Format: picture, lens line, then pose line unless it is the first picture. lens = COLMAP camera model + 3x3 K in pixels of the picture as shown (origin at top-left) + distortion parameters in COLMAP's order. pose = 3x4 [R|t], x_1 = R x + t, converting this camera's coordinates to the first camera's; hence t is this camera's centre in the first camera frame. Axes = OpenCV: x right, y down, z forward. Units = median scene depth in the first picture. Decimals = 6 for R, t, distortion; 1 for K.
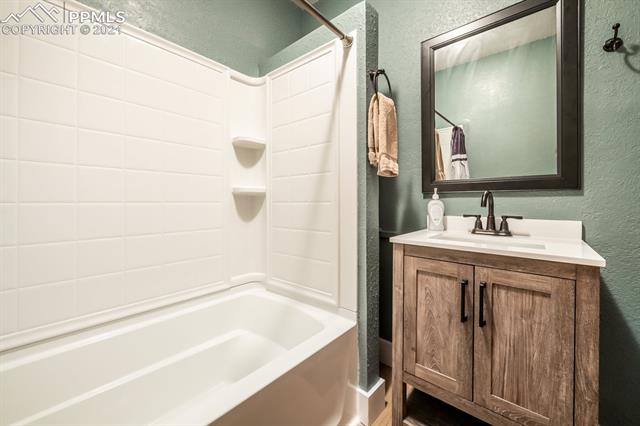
lens RADIAL K [[255.0, 0, 334.7], [0, 255.0, 205.8], [0, 0, 1]] dist [-0.002550, -0.000282]
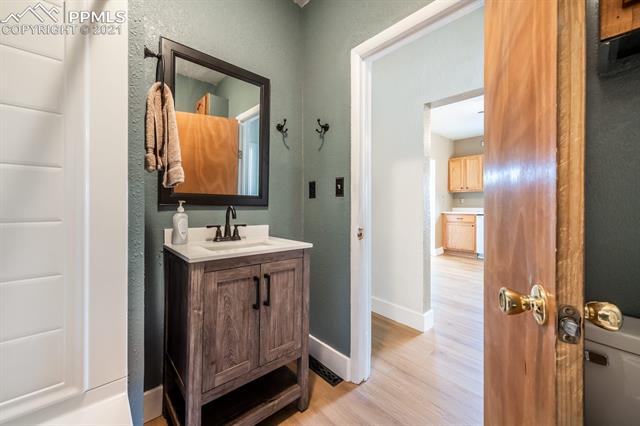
lens RADIAL K [[255.0, 0, 321.2], [0, 255.0, 208.1], [0, 0, 1]] dist [-0.002550, -0.000282]
pose [[0.113590, -0.003364, 0.993522, -0.656363], [0.003812, 0.999988, 0.002950, -0.054002], [-0.993520, 0.003453, 0.113601, 0.465656]]
